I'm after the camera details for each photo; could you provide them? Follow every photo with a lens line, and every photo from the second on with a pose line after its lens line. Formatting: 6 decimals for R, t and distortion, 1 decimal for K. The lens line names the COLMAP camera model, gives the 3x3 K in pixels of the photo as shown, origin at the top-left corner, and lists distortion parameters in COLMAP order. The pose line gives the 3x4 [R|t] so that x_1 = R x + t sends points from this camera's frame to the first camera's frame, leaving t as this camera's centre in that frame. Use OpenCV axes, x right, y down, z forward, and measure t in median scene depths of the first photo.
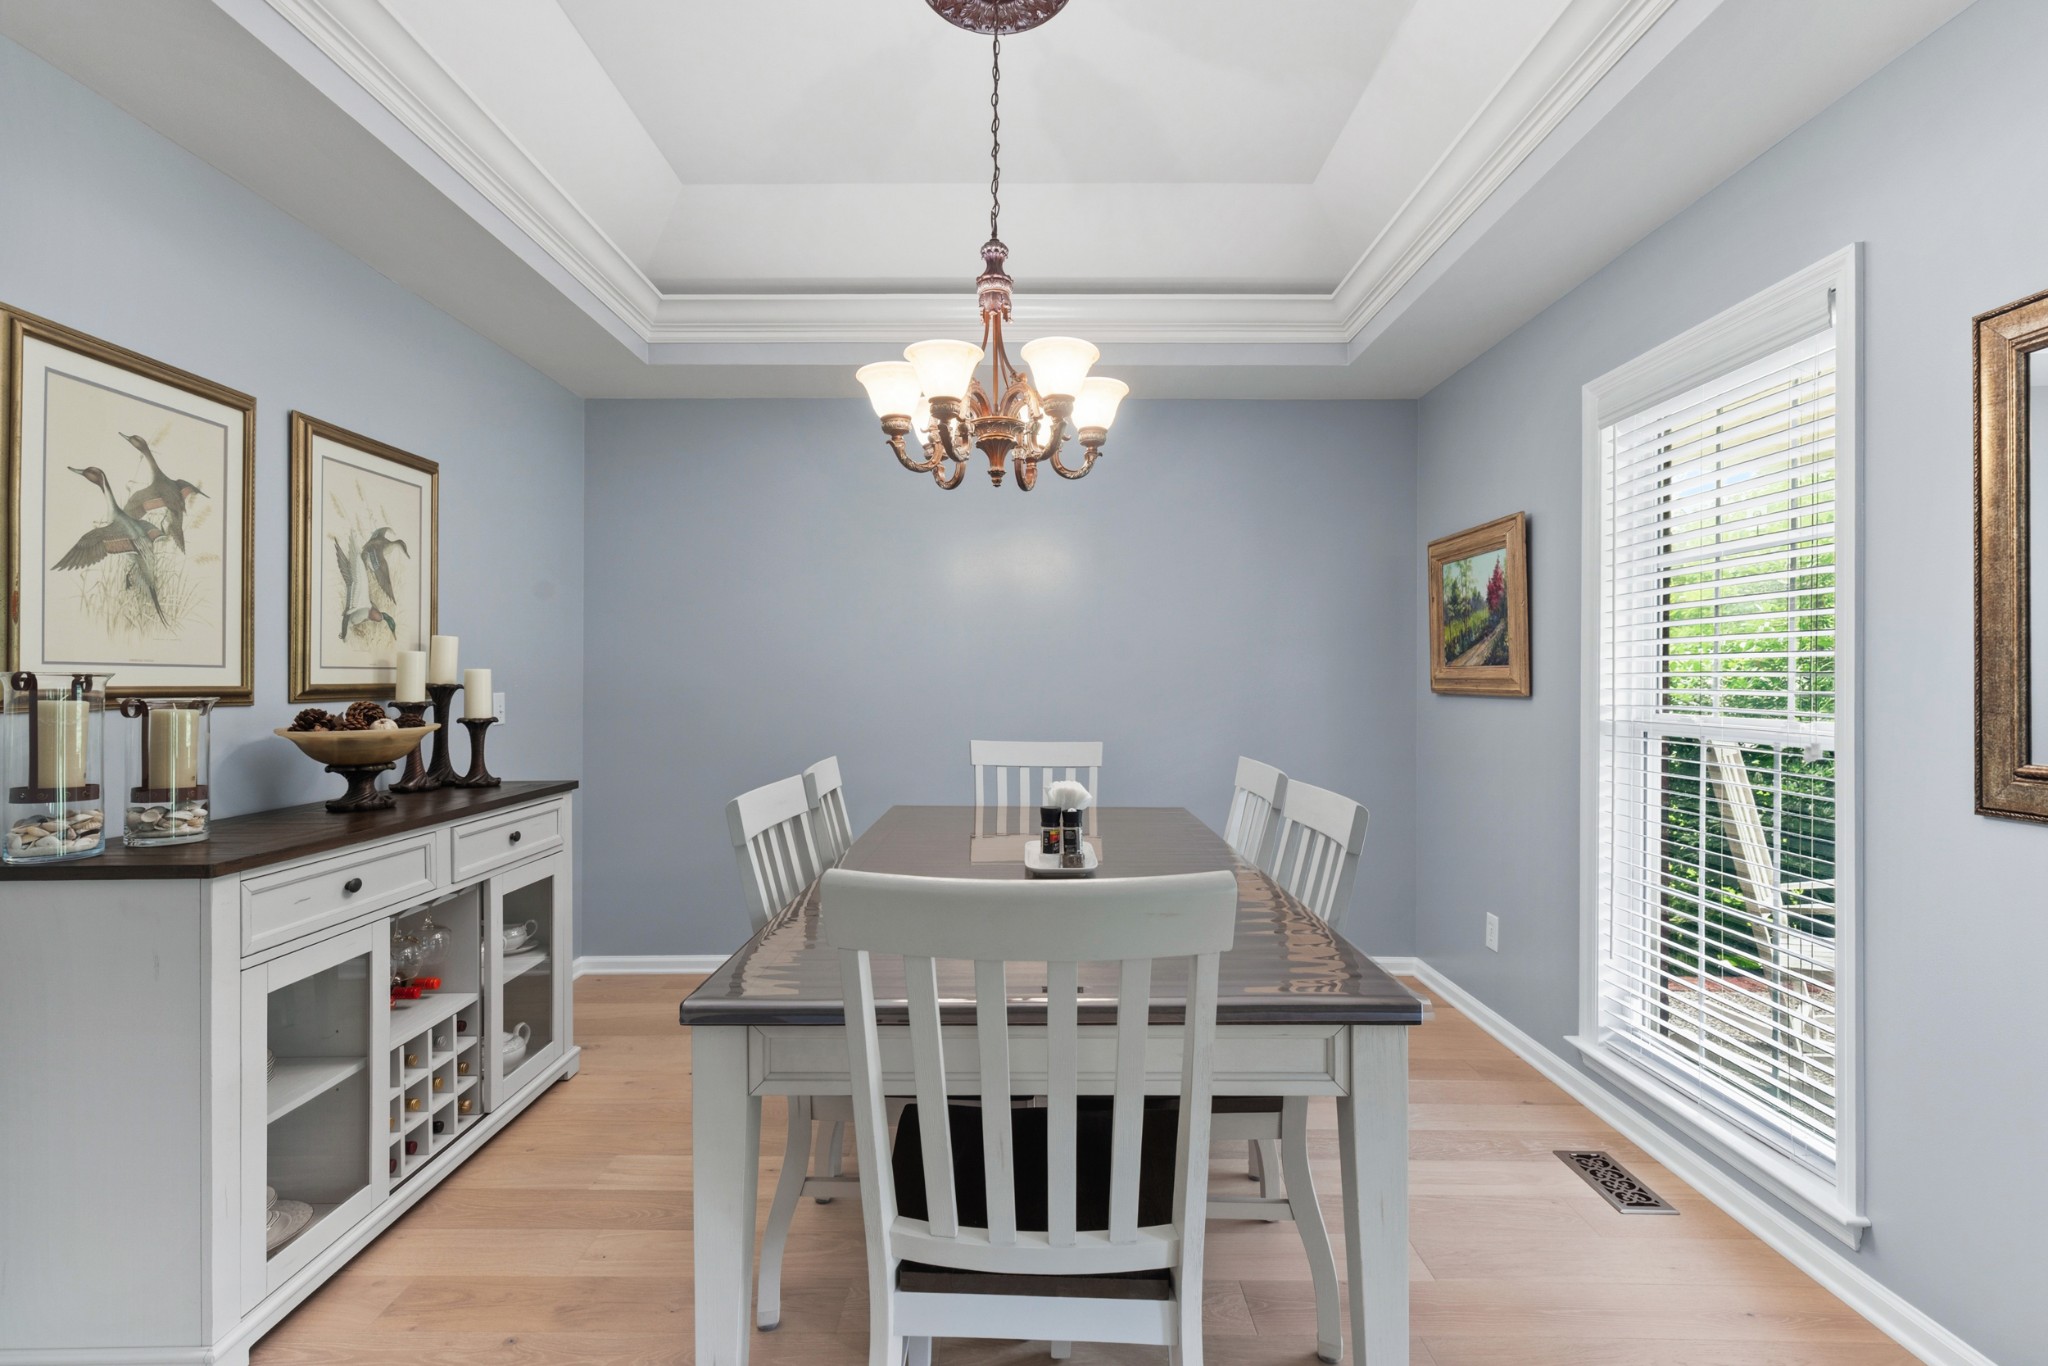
lens RADIAL K [[937.6, 0, 1030.9], [0, 937.6, 678.9], [0, 0, 1]] dist [0.007059, -0.000081]
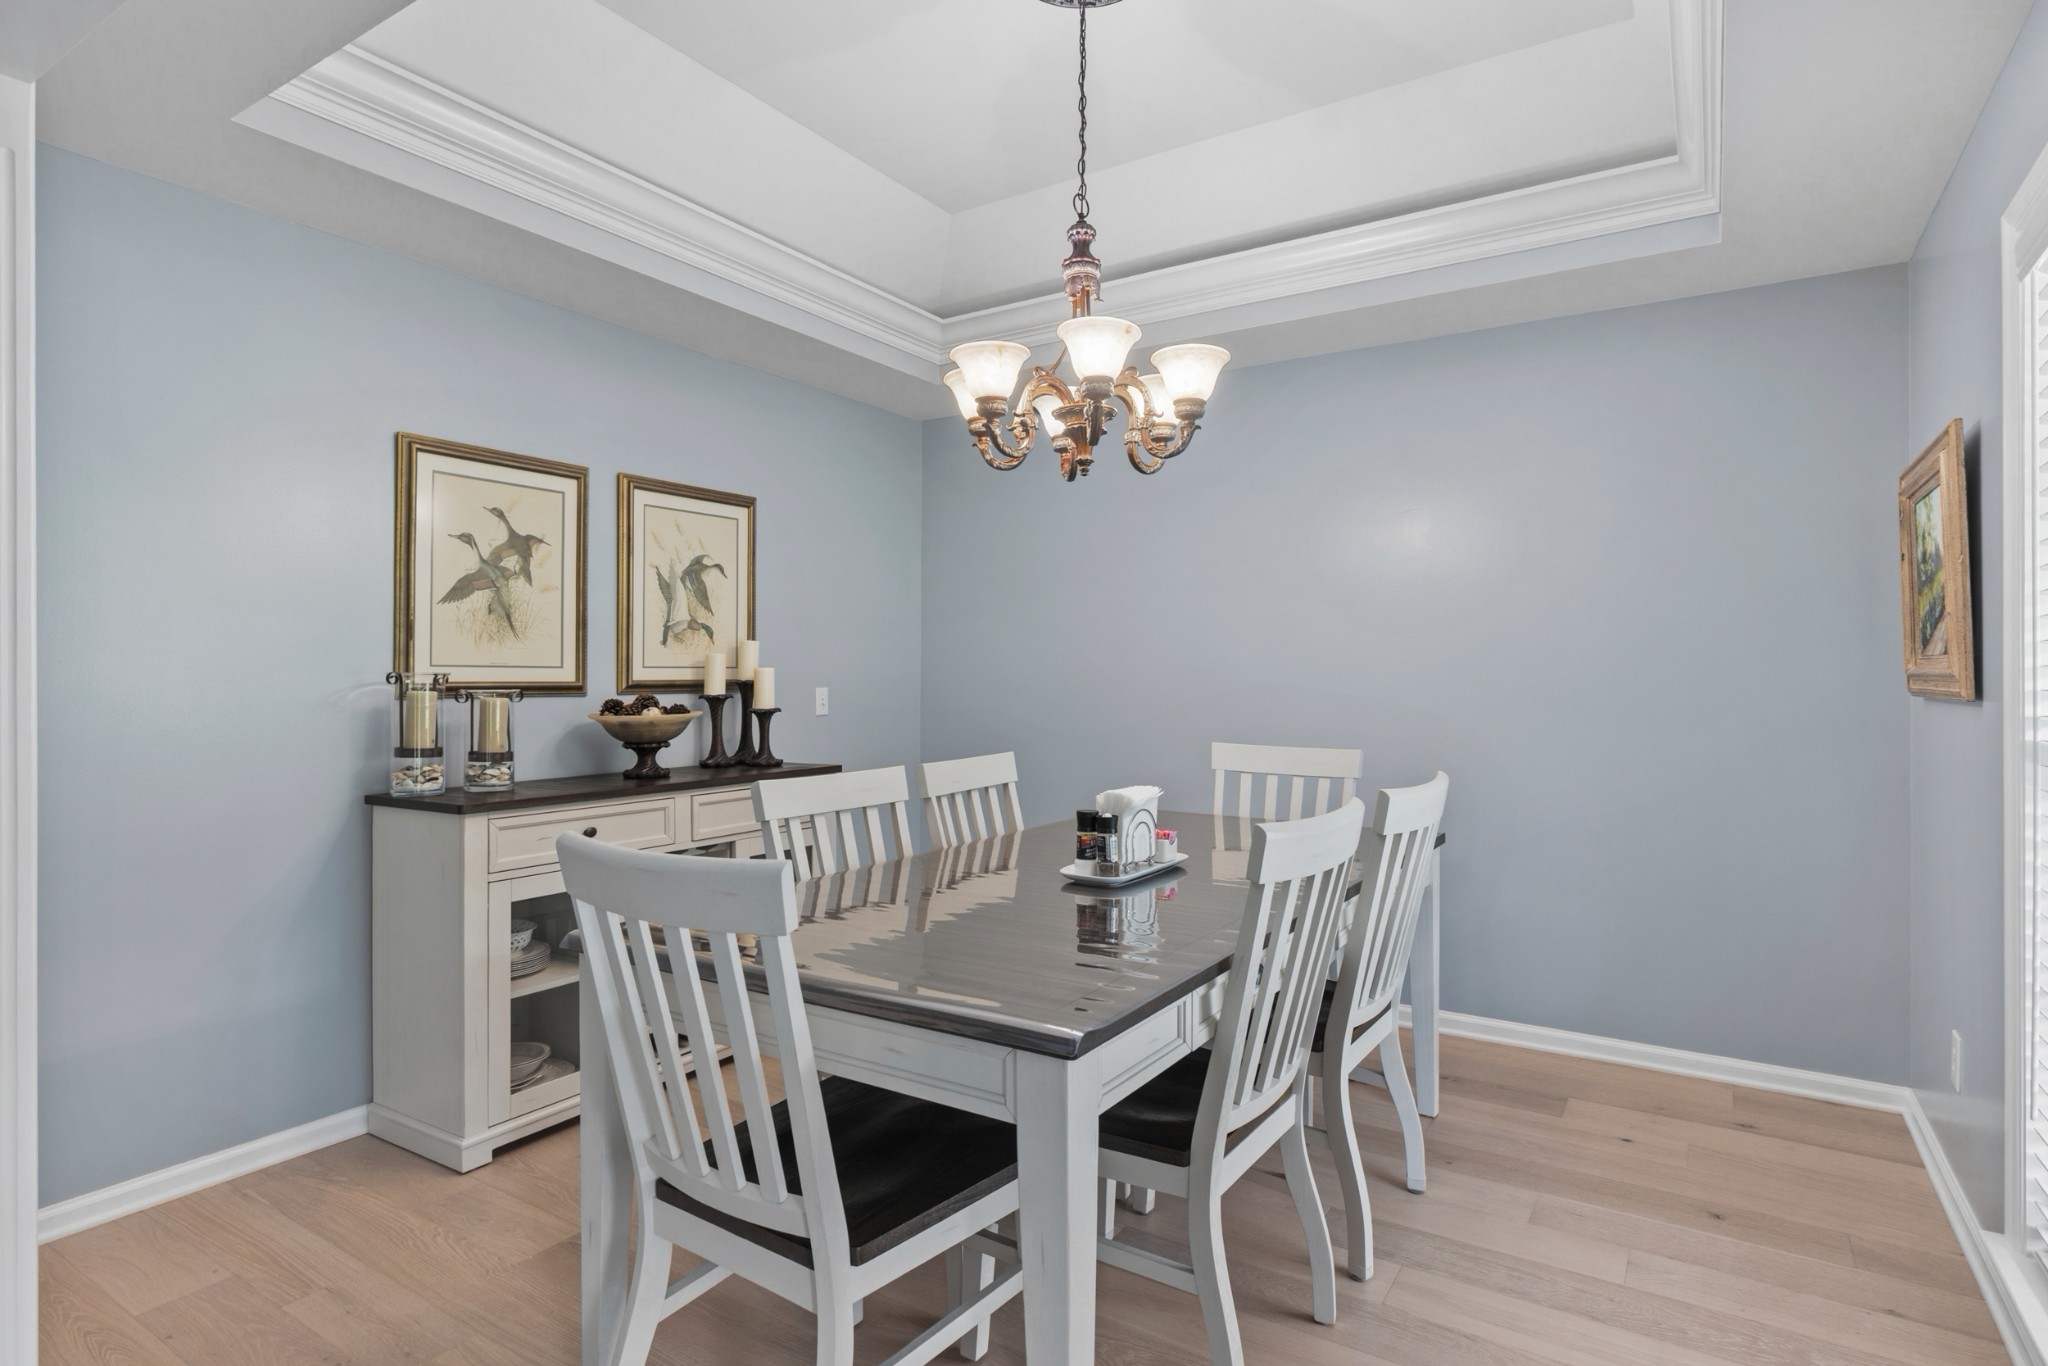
lens RADIAL K [[995.9, 0, 950.9], [0, 995.9, 667.9], [0, 0, 1]] dist [0.002137, 0.000397]
pose [[0.854054, -0.004855, -0.520162, 0.408954], [0.001040, 0.999970, -0.007626, -0.000703], [0.520184, 0.005972, 0.854033, 0.060960]]
